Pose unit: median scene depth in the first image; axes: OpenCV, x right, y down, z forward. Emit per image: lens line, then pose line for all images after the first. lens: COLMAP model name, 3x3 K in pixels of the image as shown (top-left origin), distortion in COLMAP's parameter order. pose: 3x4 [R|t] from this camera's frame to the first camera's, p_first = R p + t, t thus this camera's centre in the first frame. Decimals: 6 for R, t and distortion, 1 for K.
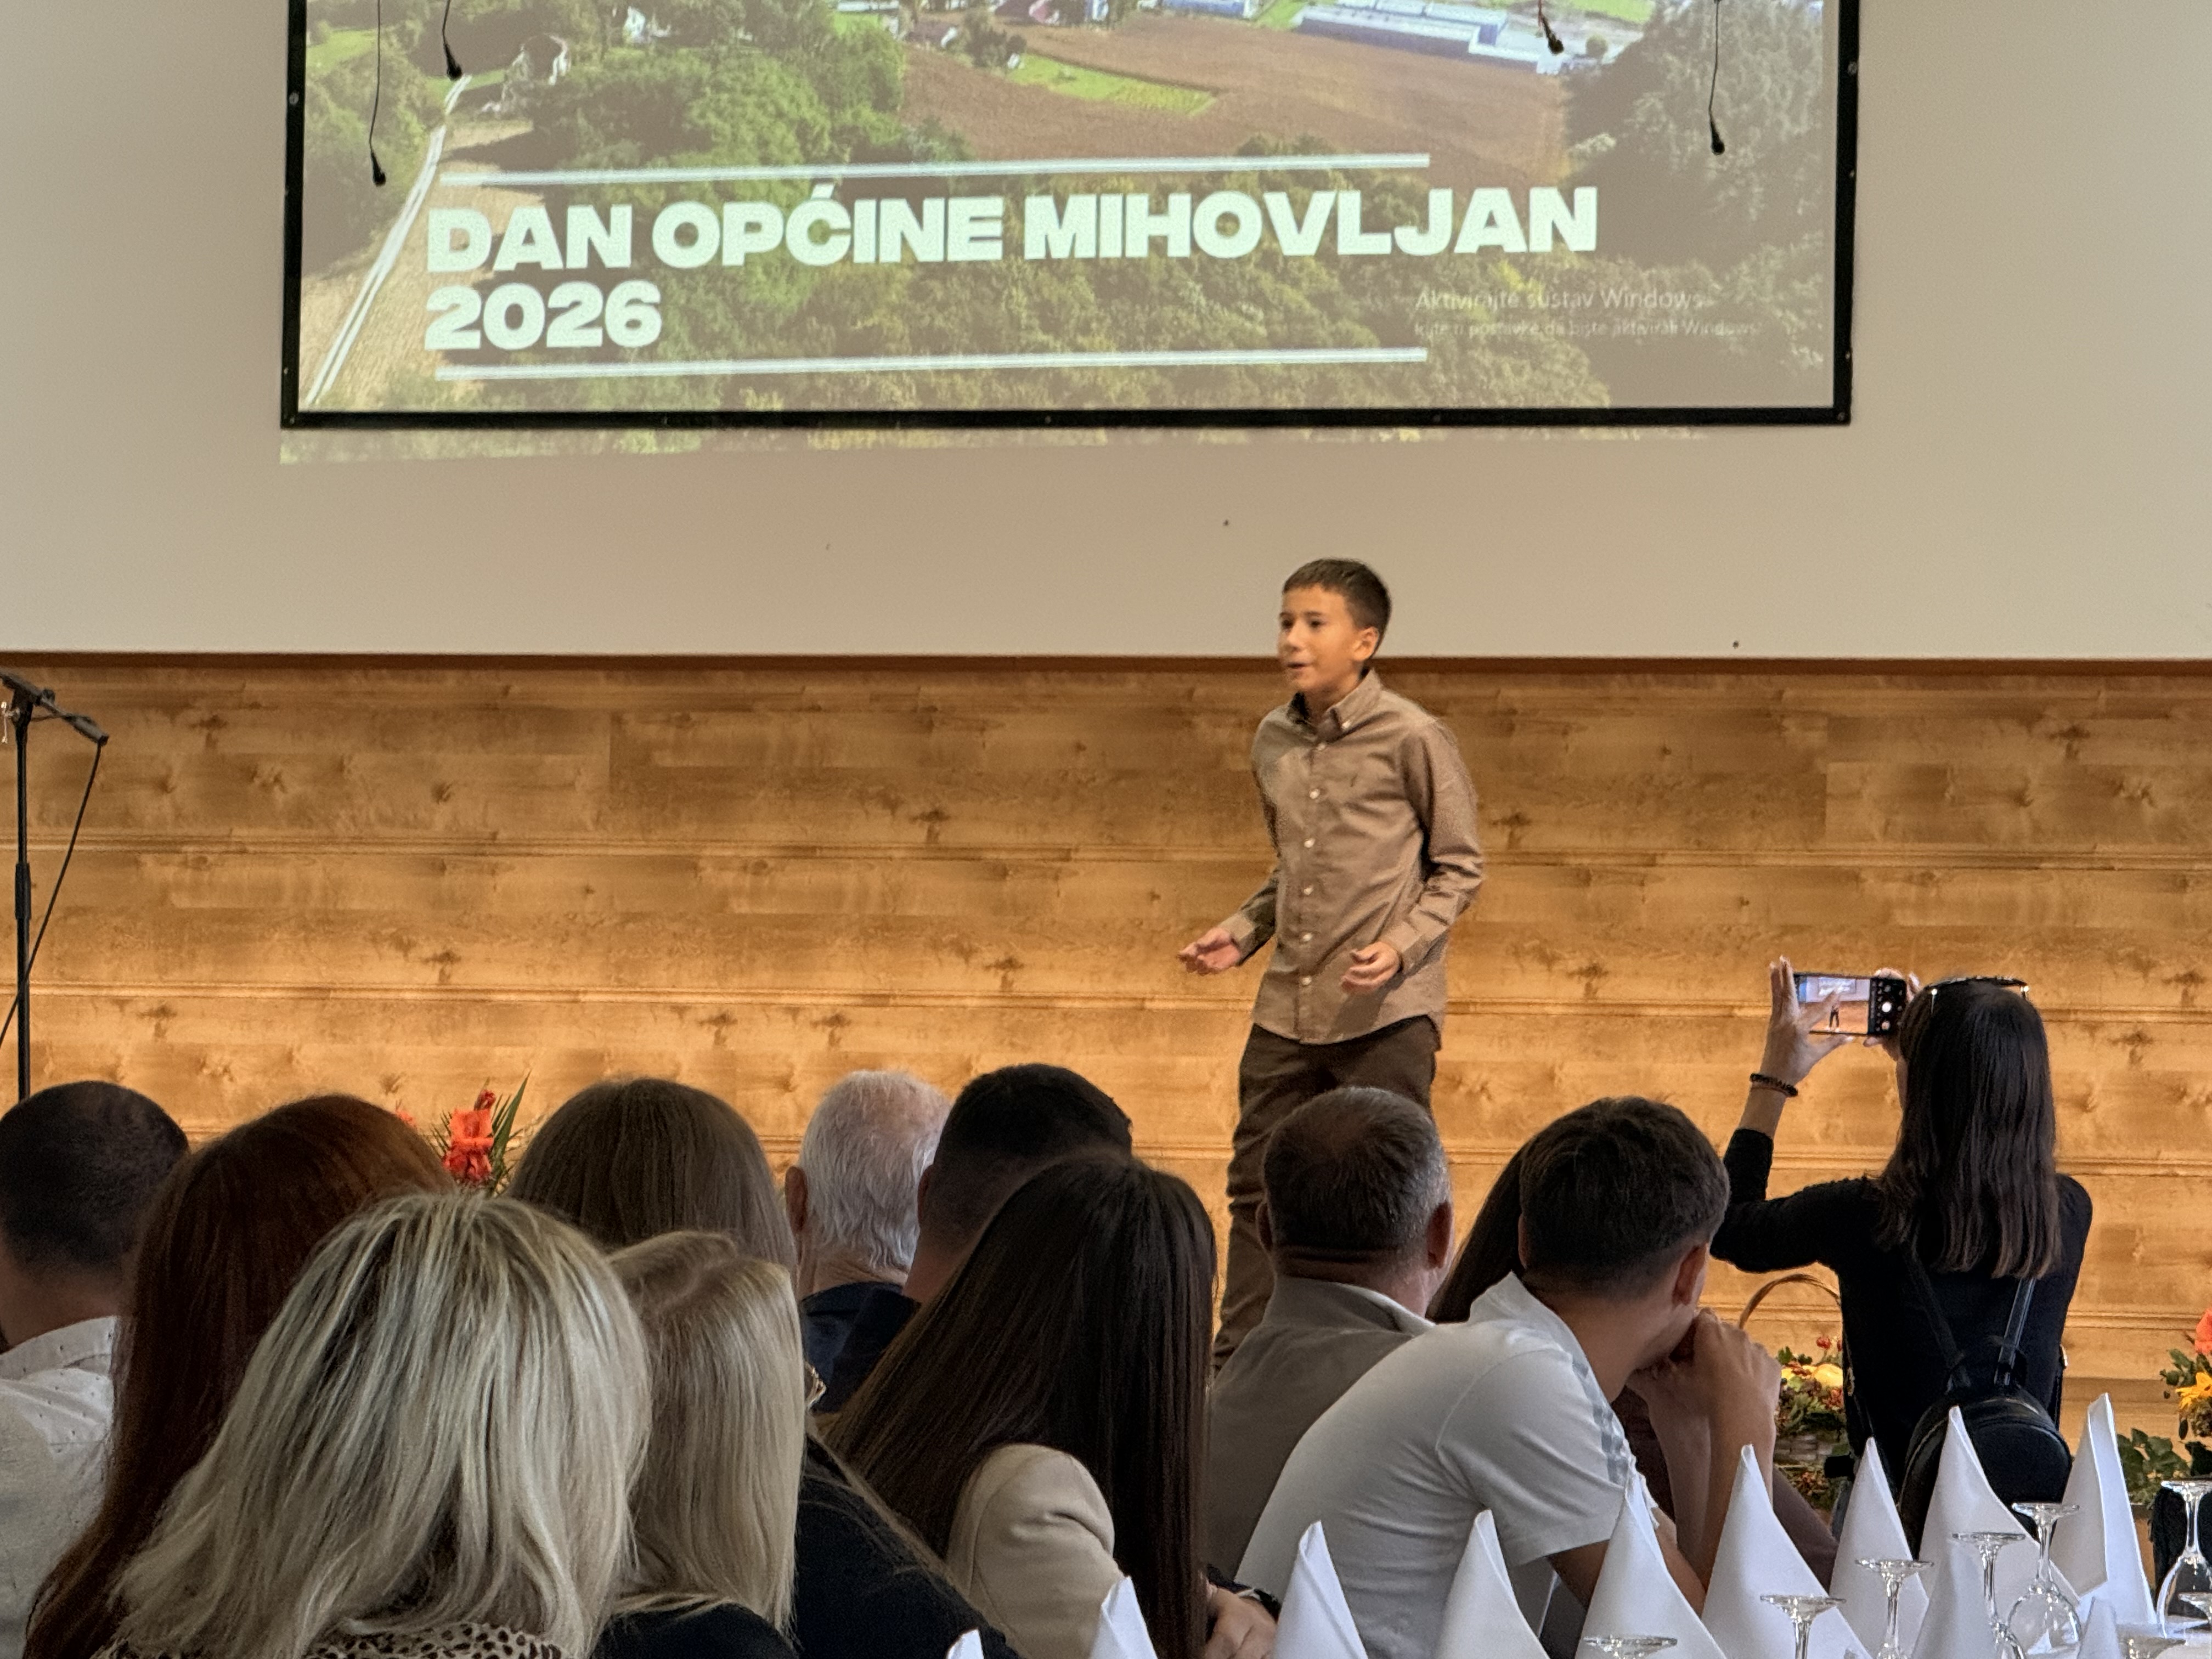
lens RADIAL K [[8637.9, 0, 1027.0], [0, 8637.9, 746.4], [0, 0, 1]] dist [0.066963, 0.000000]
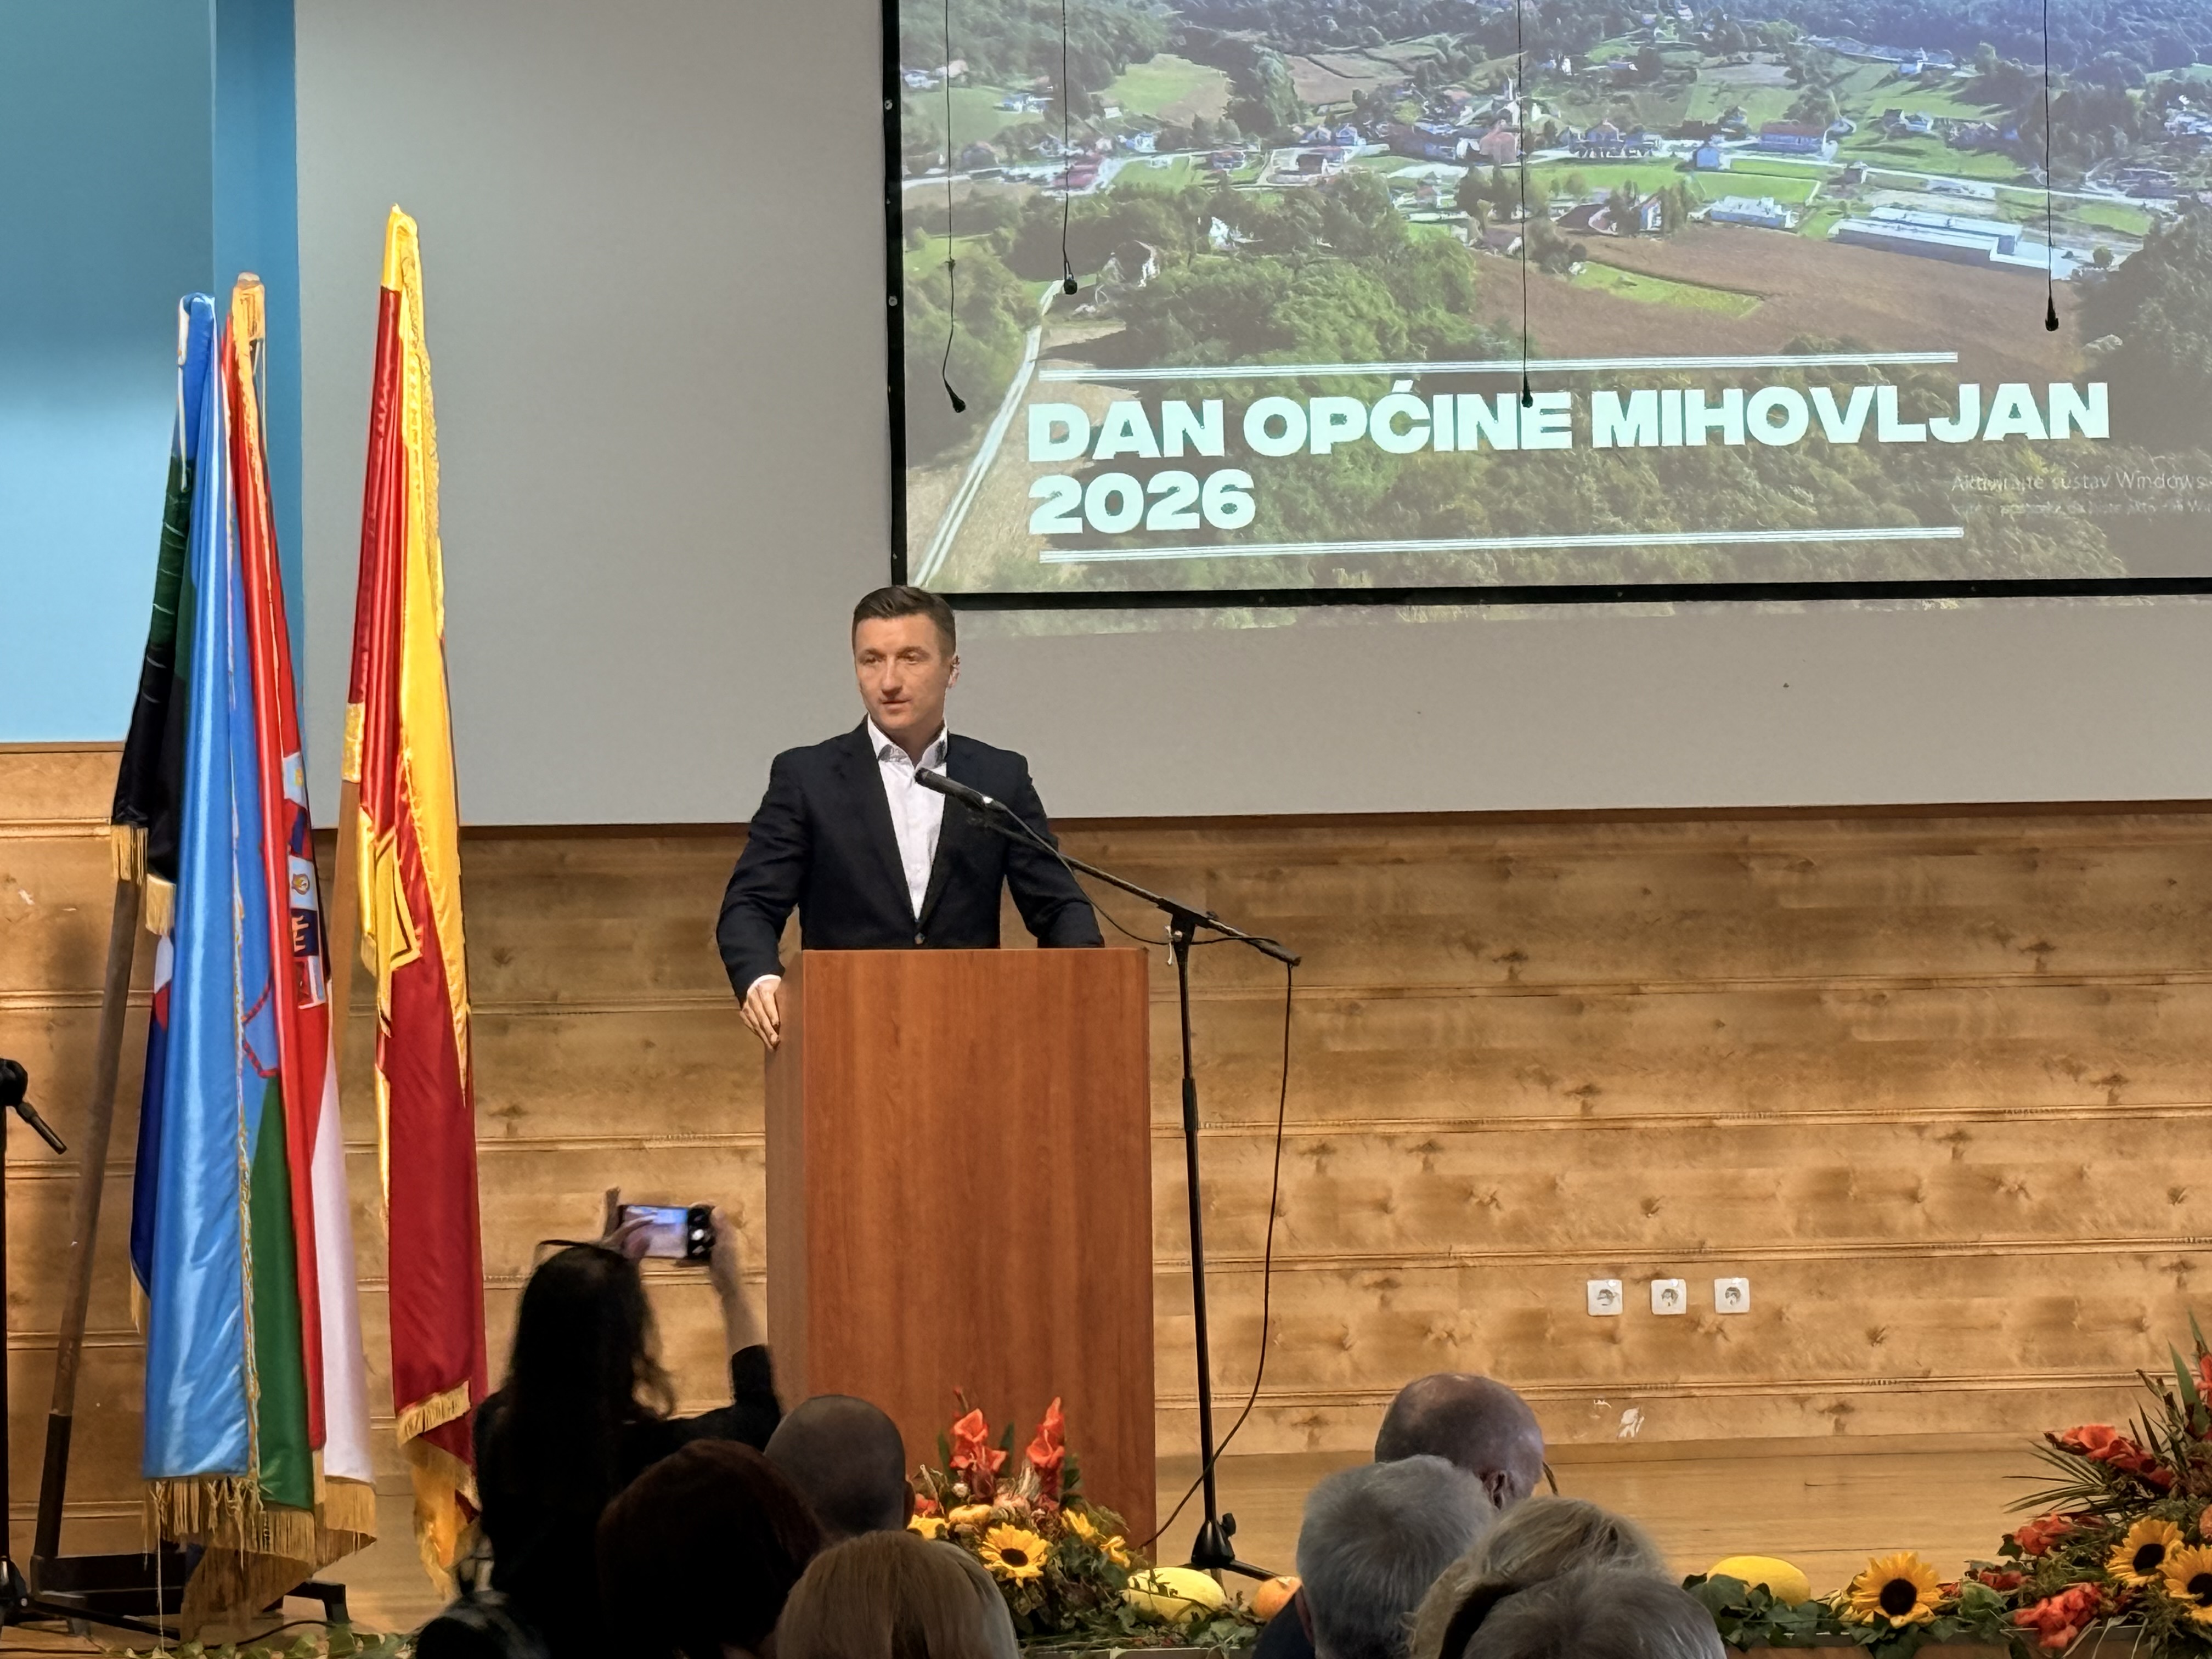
lens RADIAL K [[7665.3, 0, 991.4], [0, 7665.3, 914.1], [0, 0, 1]] dist [0.060235, 0.000000]
pose [[0.942042, -0.022269, 0.334755, -0.398378], [0.022509, 0.999742, 0.003162, -0.001988], [-0.334738, 0.004556, 0.942300, 0.107971]]
